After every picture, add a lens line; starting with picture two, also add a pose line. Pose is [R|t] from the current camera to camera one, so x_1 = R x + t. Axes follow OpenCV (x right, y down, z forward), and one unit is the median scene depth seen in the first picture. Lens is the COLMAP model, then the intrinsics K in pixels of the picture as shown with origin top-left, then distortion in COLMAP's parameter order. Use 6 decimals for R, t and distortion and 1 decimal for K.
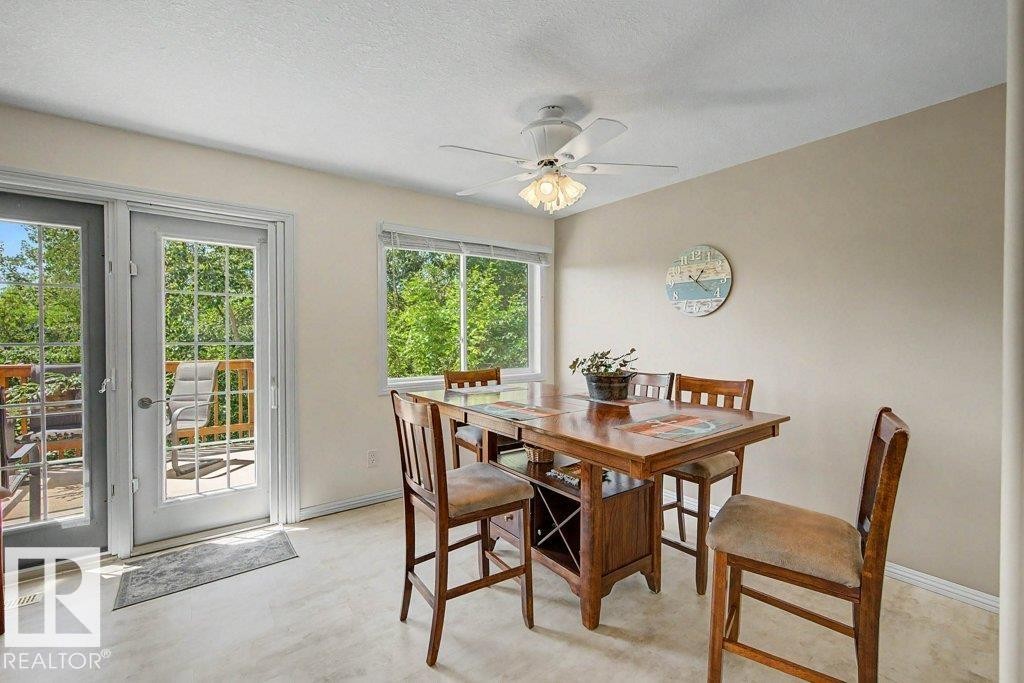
lens RADIAL K [[438.5, 0, 501.2], [0, 438.5, 336.6], [0, 0, 1]] dist [0.000344, 0.000234]
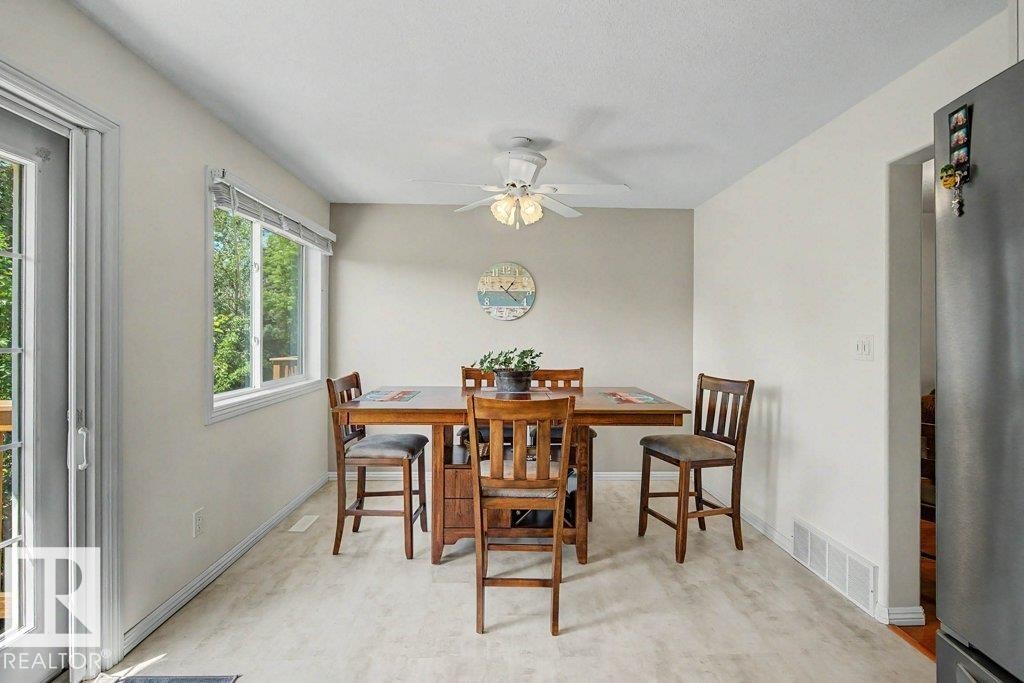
lens RADIAL K [[500.7, 0, 509.2], [0, 500.7, 336.4], [0, 0, 1]] dist [0.000640, 0.000657]
pose [[0.579442, -0.001198, 0.815013, -0.714529], [0.001160, 0.999999, 0.000646, -0.002570], [-0.815013, 0.000571, 0.579443, 0.205456]]
